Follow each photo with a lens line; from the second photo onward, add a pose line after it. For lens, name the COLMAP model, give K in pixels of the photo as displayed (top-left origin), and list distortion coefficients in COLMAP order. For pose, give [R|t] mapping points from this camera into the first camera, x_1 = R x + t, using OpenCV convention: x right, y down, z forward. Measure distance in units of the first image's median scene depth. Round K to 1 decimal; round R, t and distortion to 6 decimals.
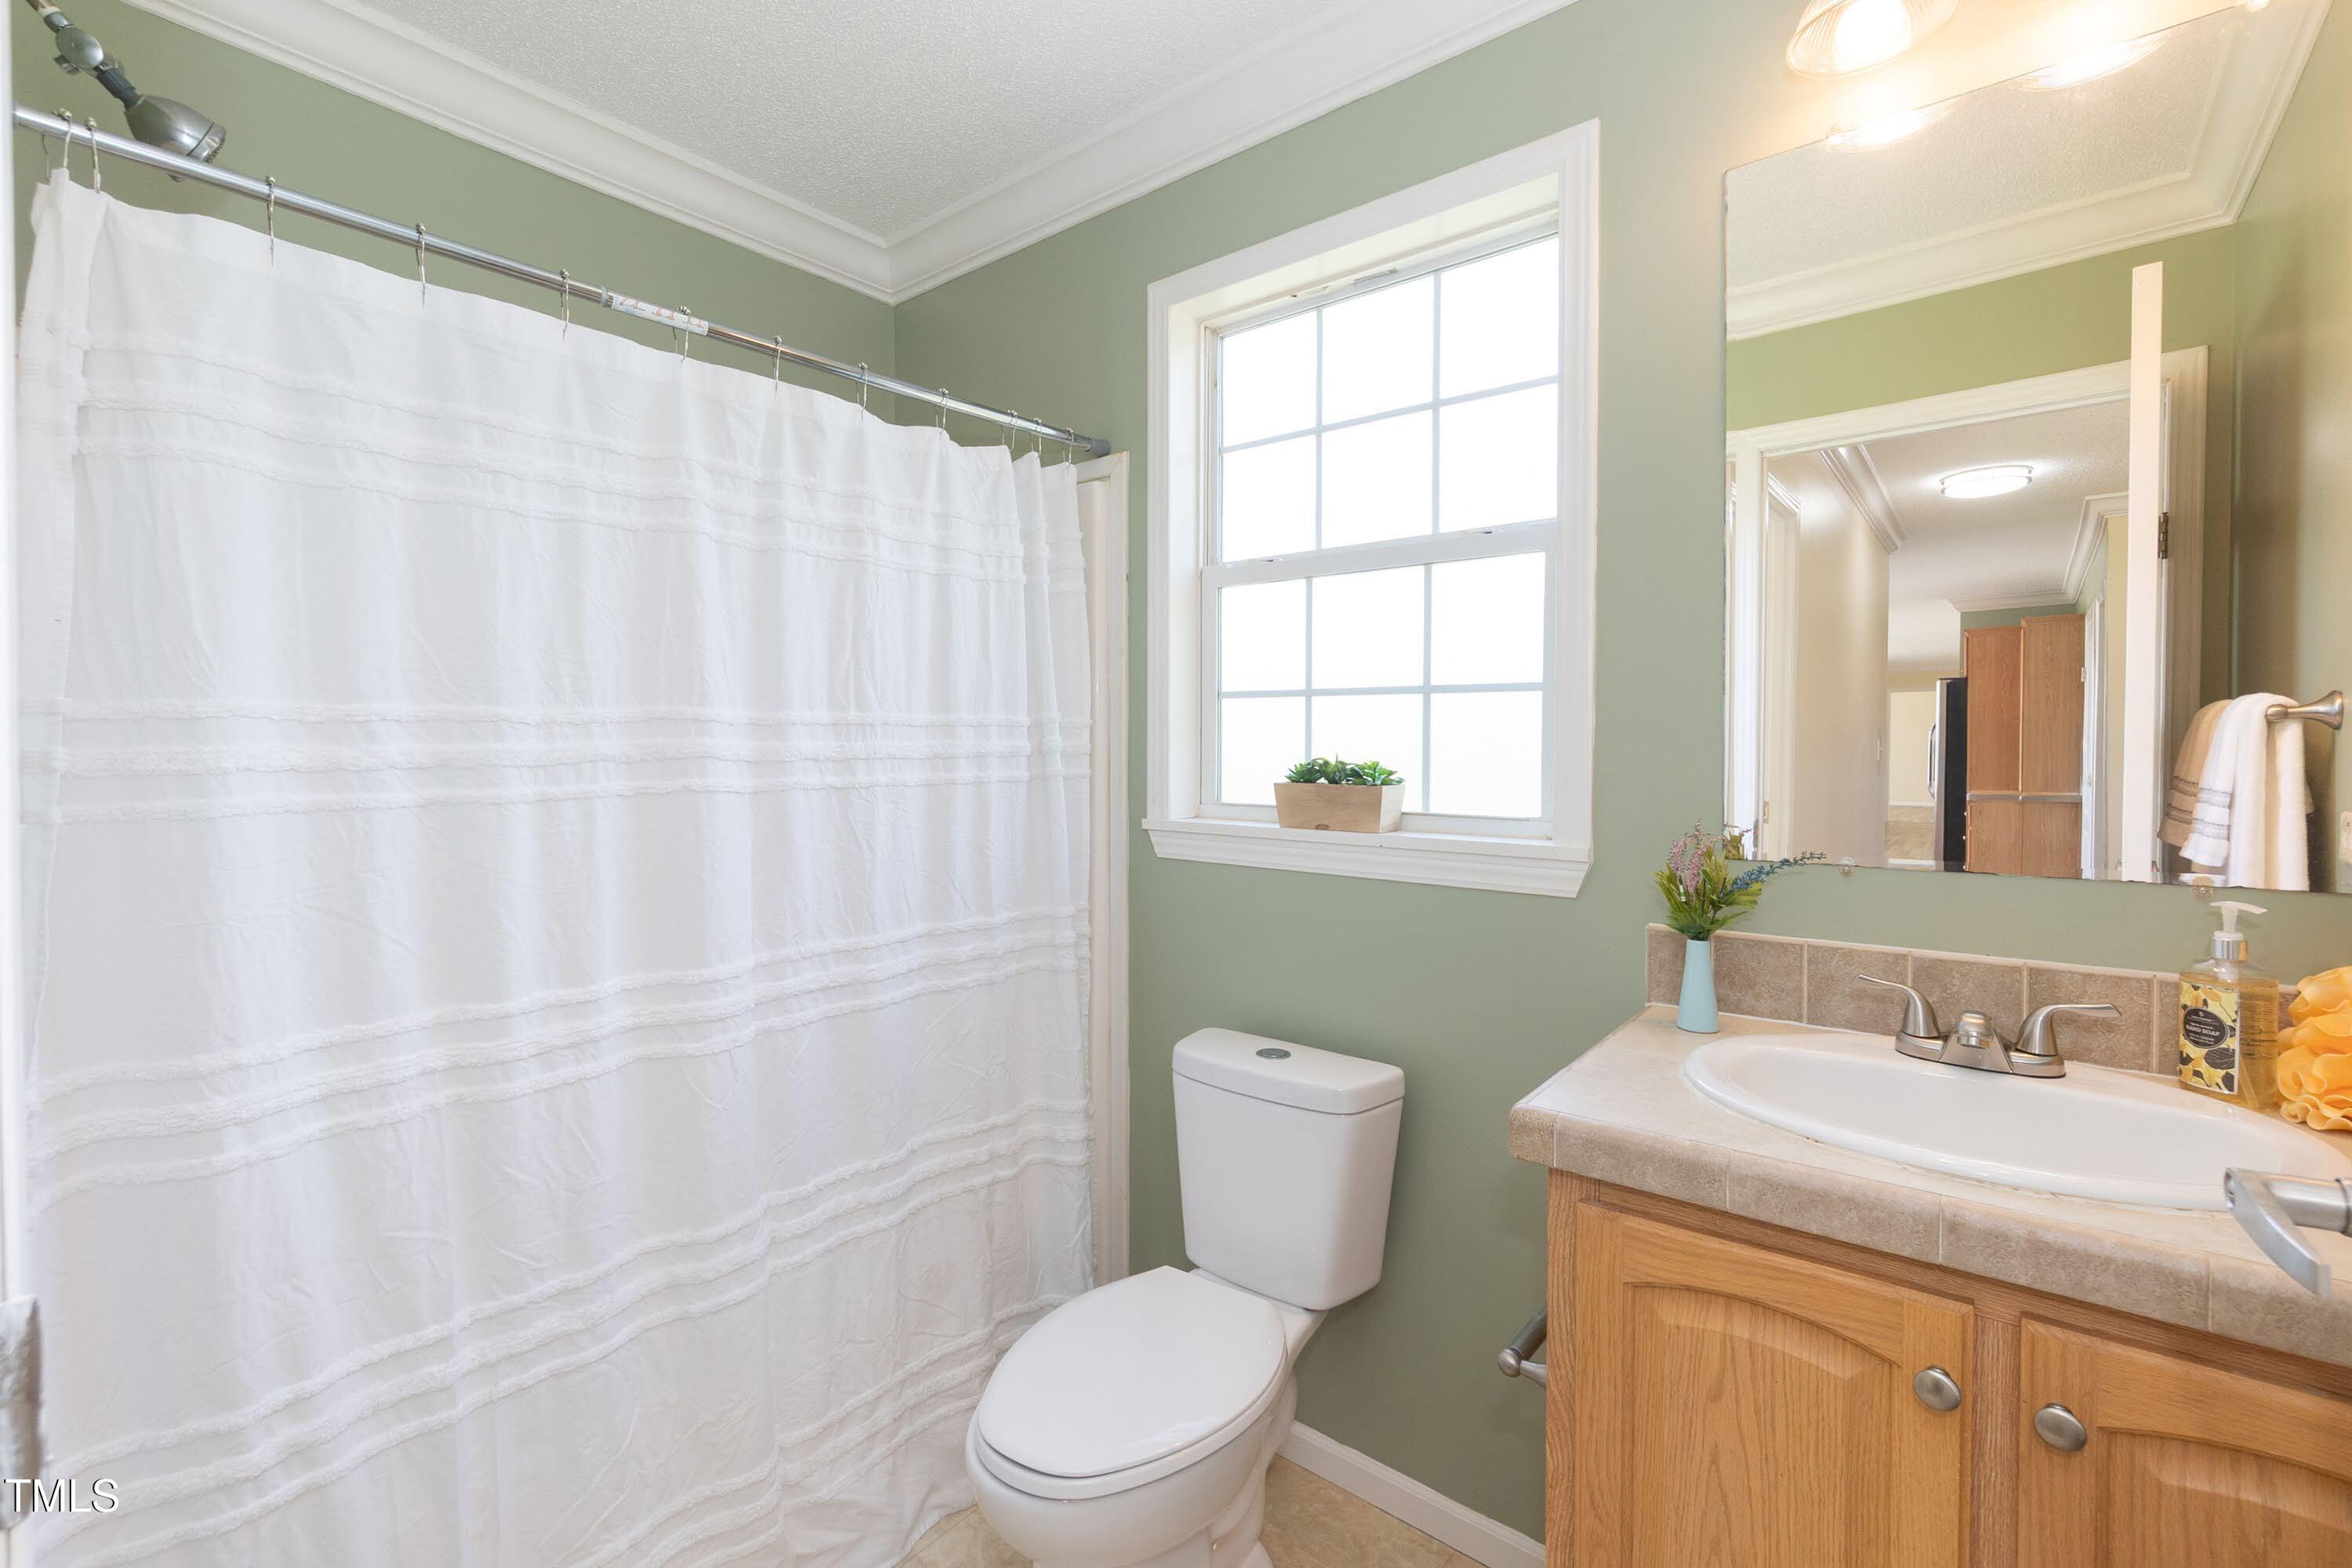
lens RADIAL K [[1017.2, 0, 1165.9], [0, 1017.2, 767.4], [0, 0, 1]] dist [-0.002788, -0.000295]
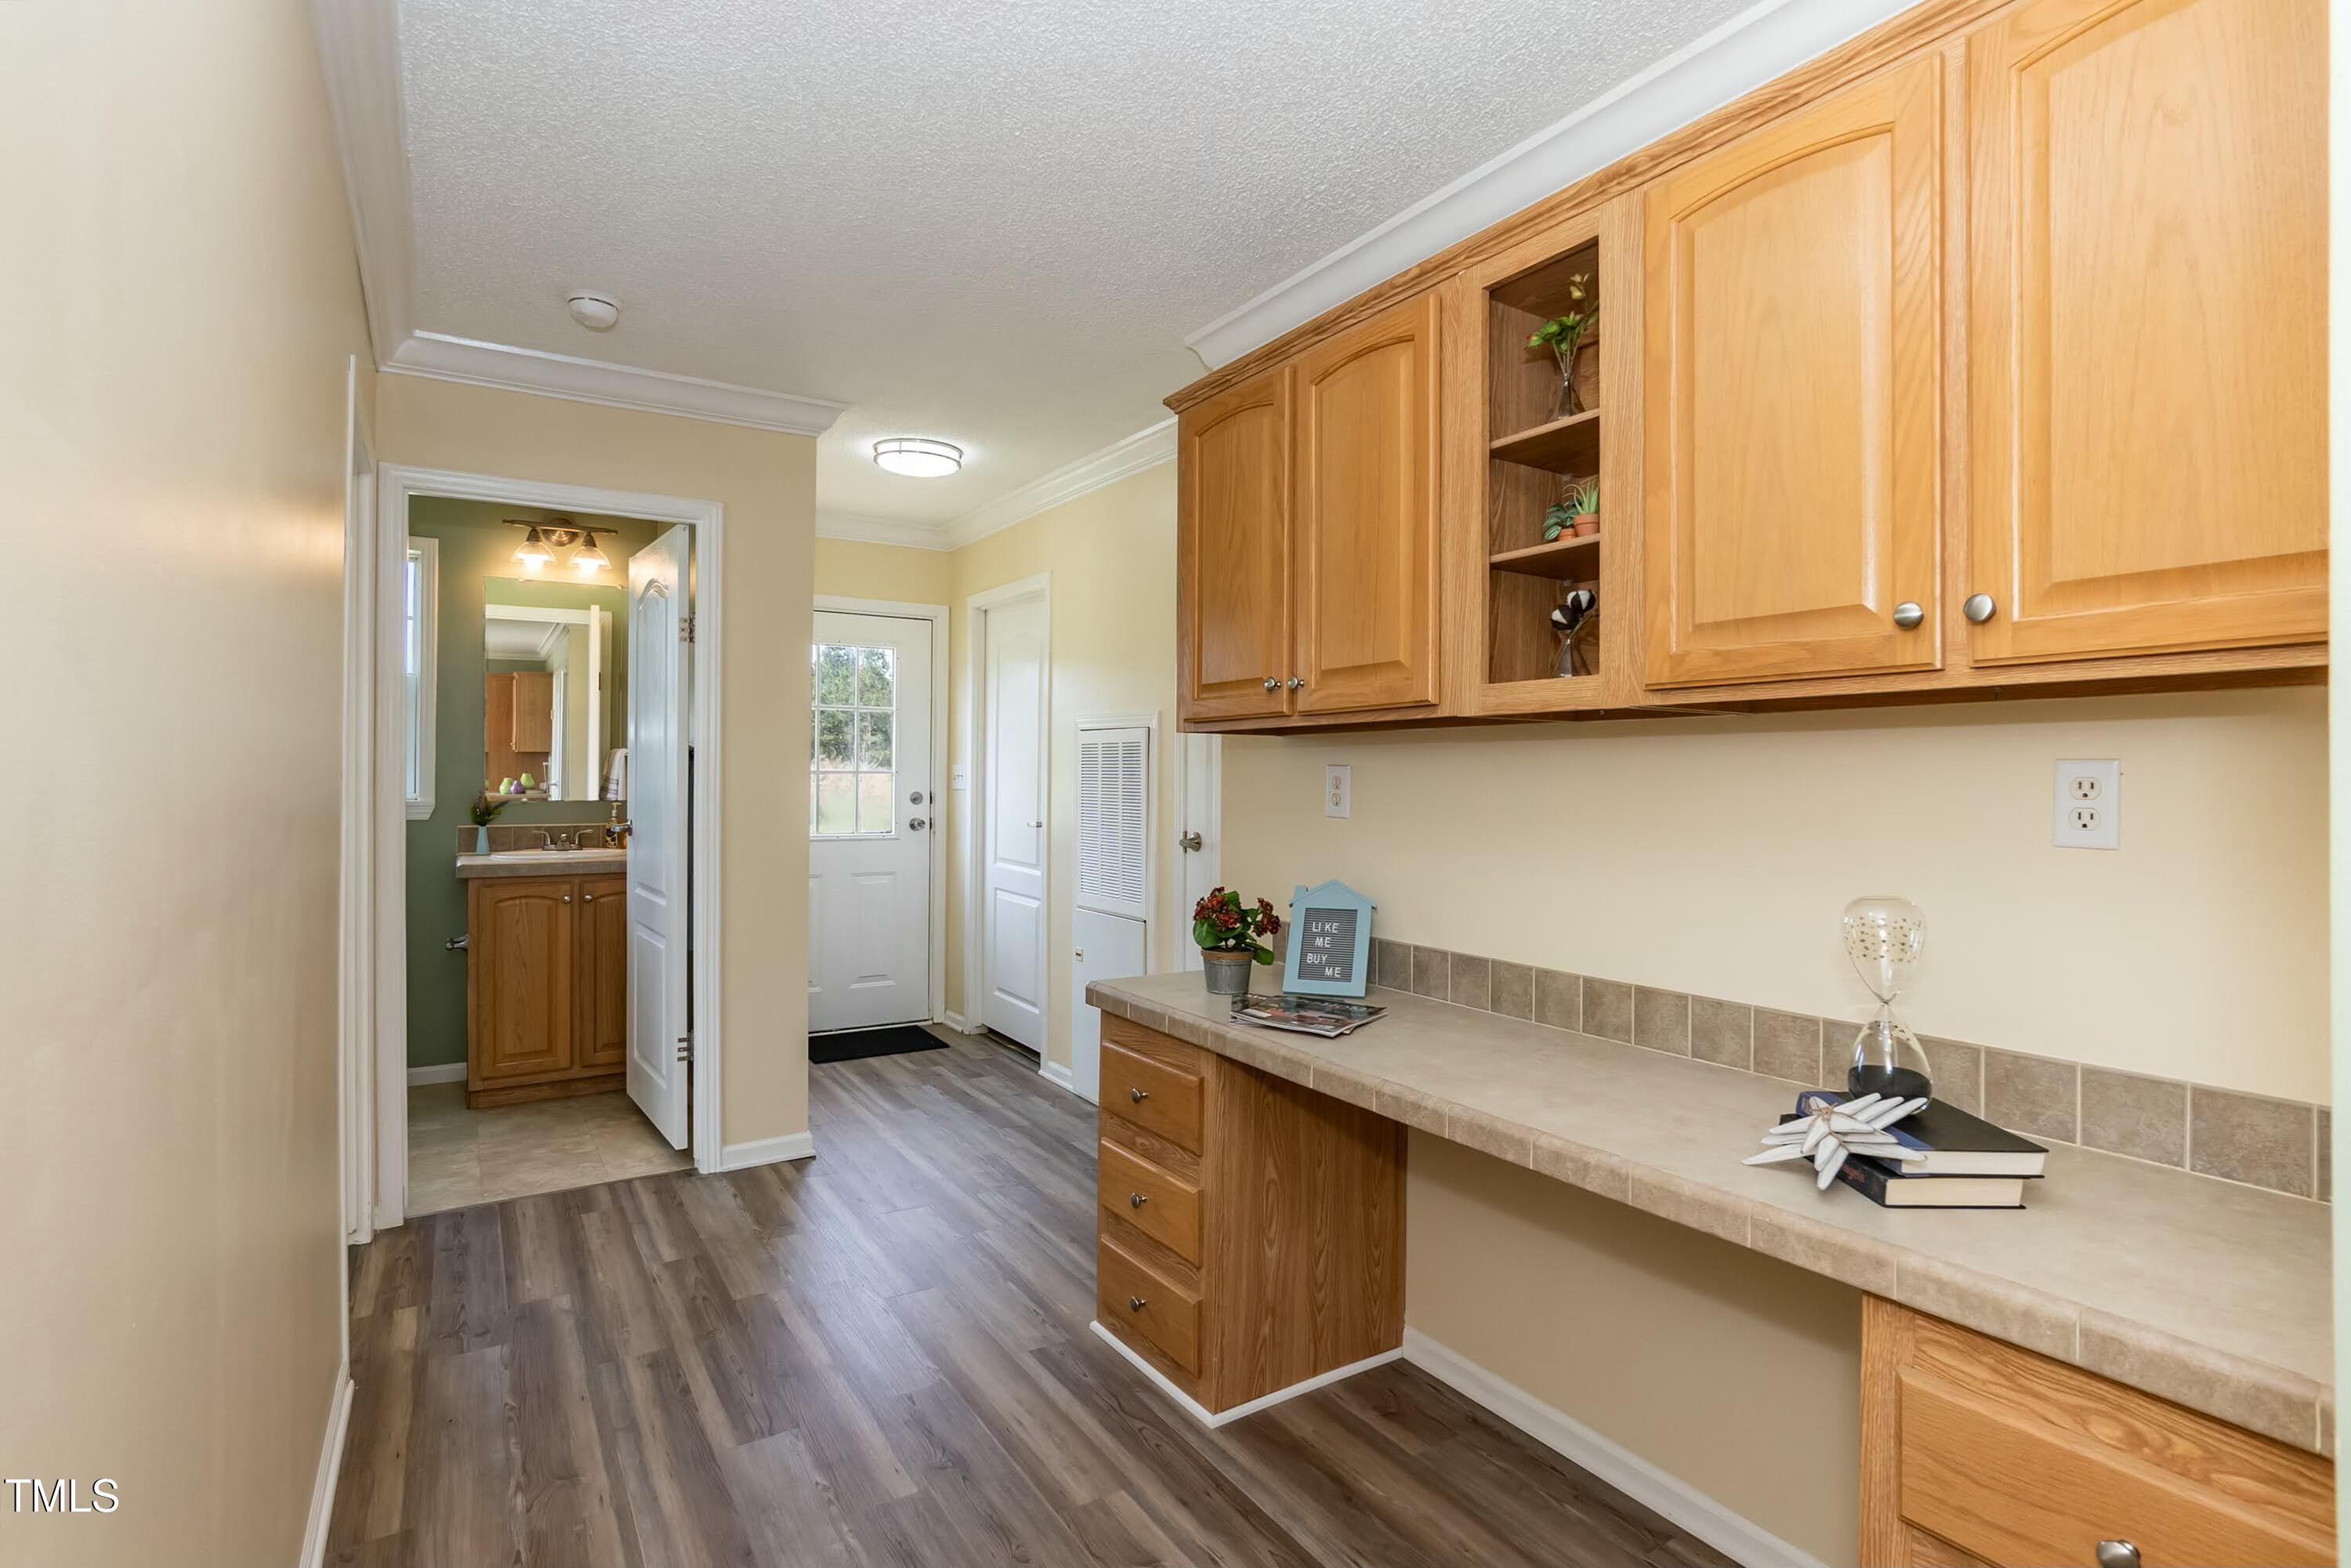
lens RADIAL K [[1130.0, 0, 1172.0], [0, 1130.0, 774.1], [0, 0, 1]] dist [0.000983, -0.000306]
pose [[0.314338, 0.001294, 0.949310, -1.940955], [0.006104, 0.999976, -0.003384, 0.030987], [-0.949292, 0.006858, 0.314322, -1.936885]]
